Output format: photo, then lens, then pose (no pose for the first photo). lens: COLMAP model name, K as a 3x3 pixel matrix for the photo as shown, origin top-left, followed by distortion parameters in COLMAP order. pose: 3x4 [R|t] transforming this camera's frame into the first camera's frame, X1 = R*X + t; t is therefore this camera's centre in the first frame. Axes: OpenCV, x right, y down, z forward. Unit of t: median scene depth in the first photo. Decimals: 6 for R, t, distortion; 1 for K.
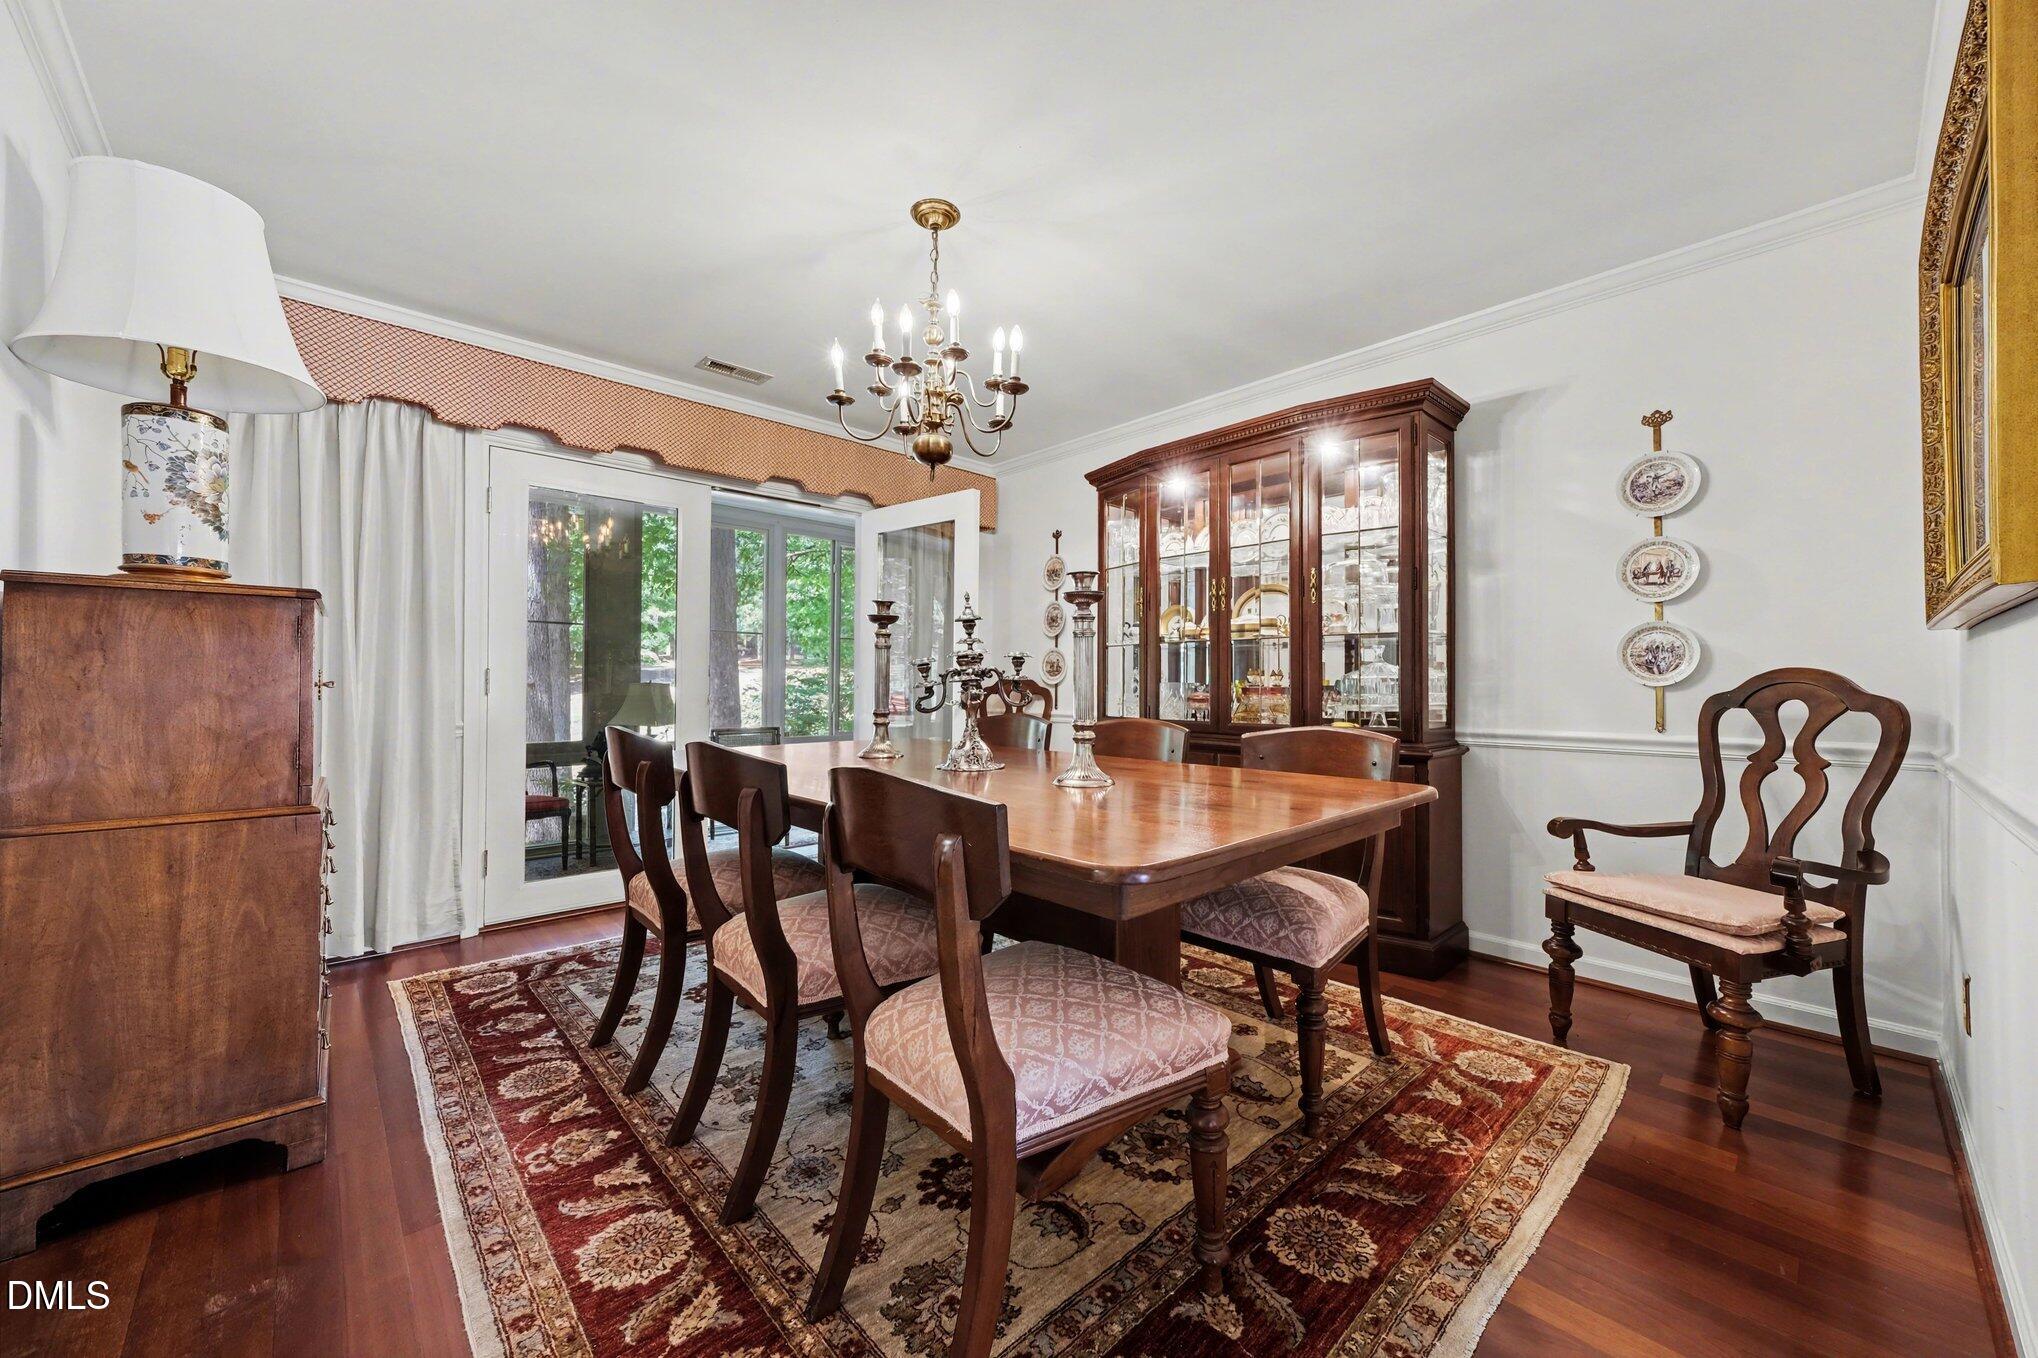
lens RADIAL K [[768.6, 0, 1025.2], [0, 768.6, 674.9], [0, 0, 1]] dist [0.000110, 0.005585]
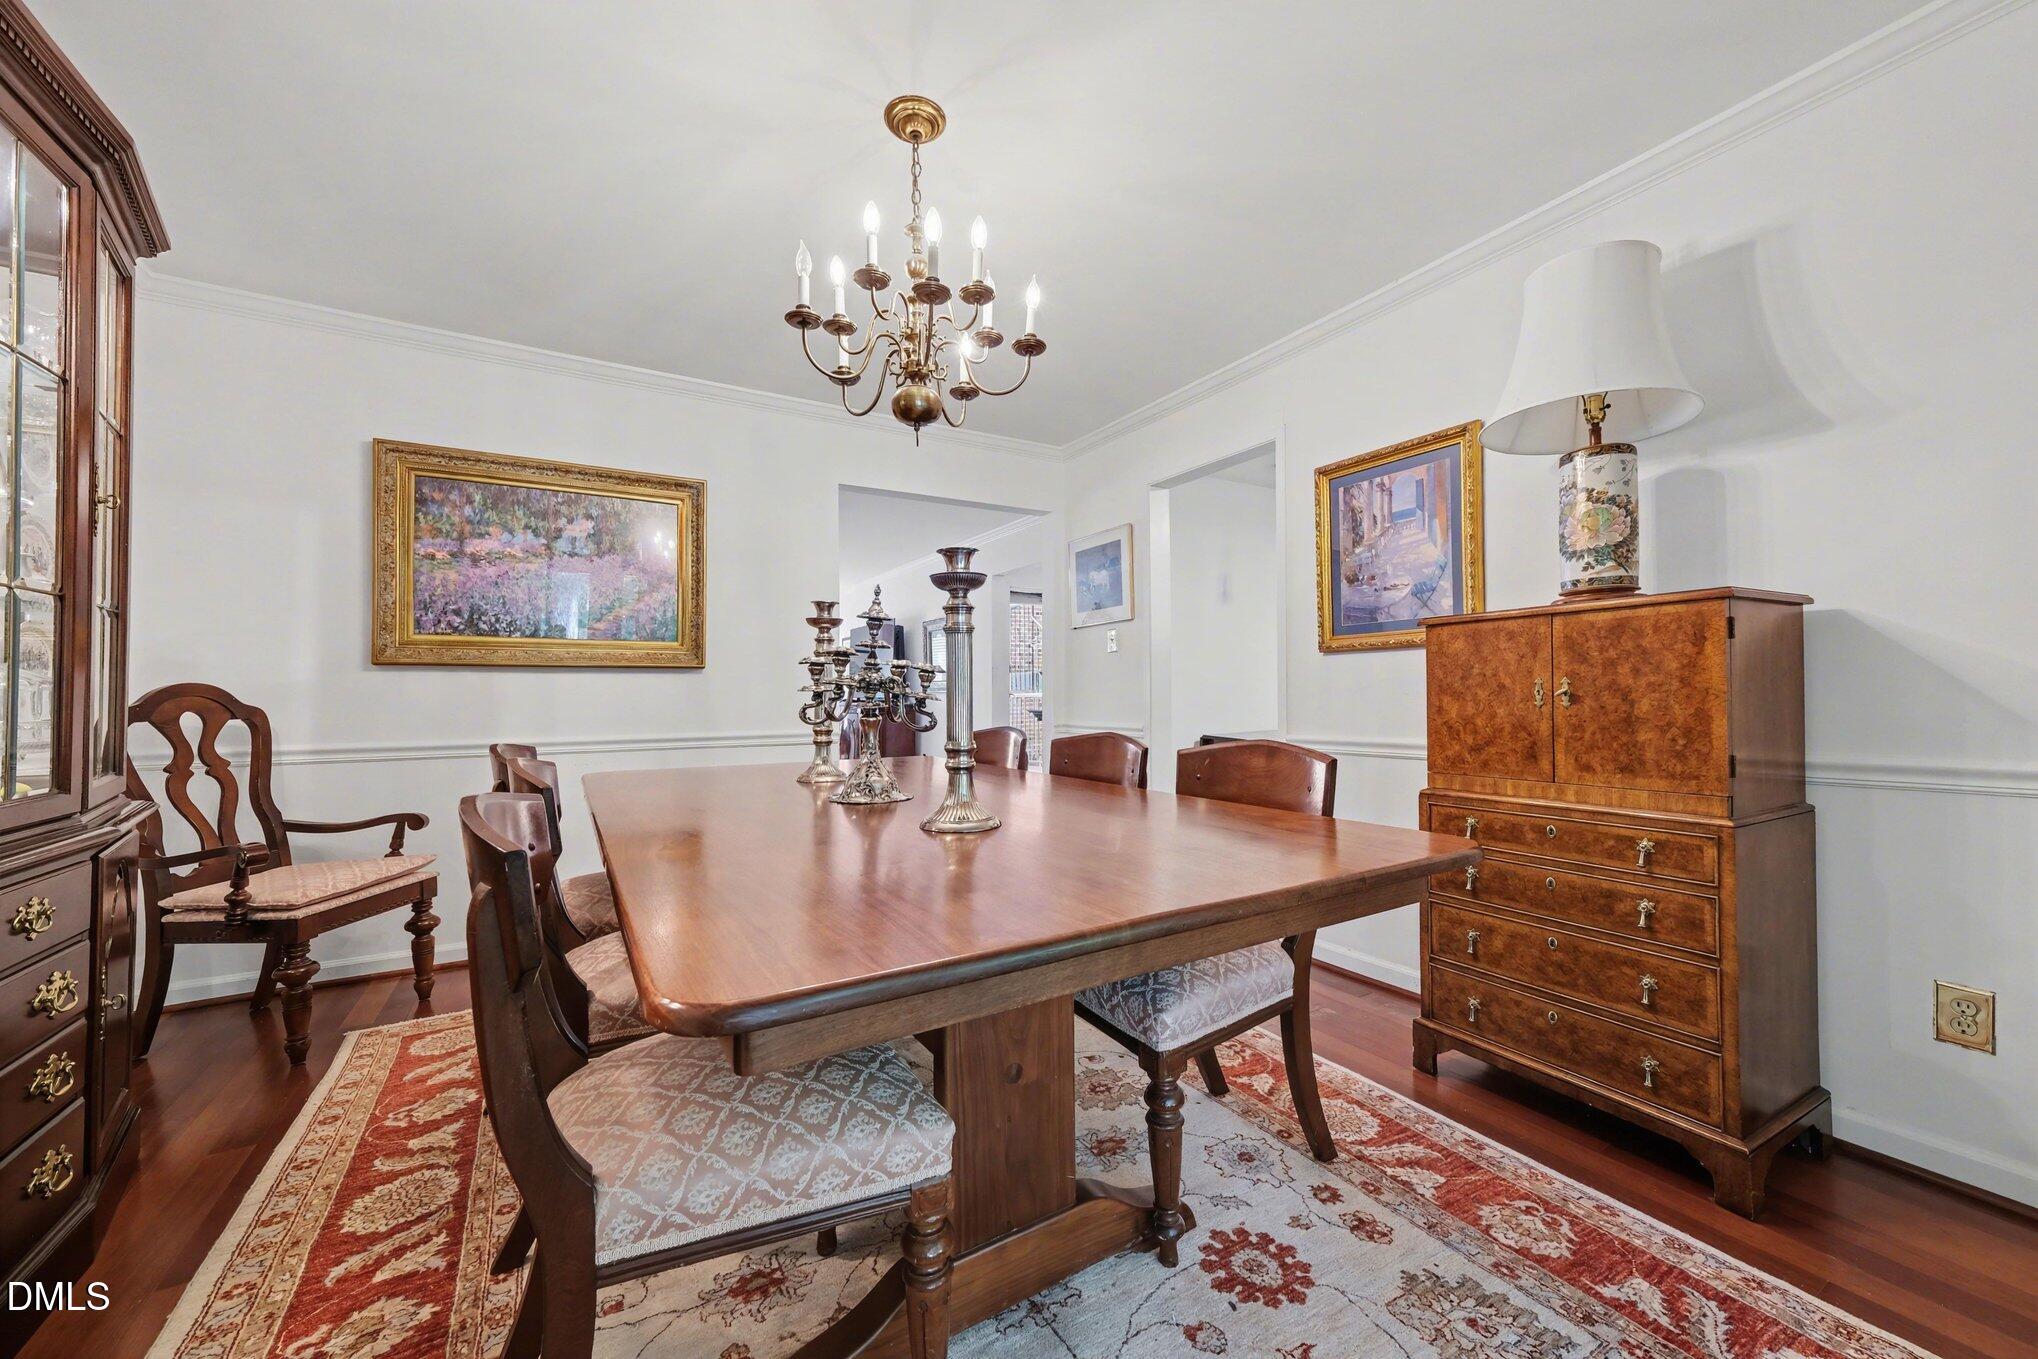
lens RADIAL K [[768.6, 0, 1025.2], [0, 768.6, 675.4], [0, 0, 1]] dist [0.000110, 0.005585]
pose [[-0.978229, 0.006980, 0.207412, -0.413586], [0.000308, 0.999482, -0.032182, 0.015590], [-0.207529, -0.031418, -0.977724, 1.812821]]
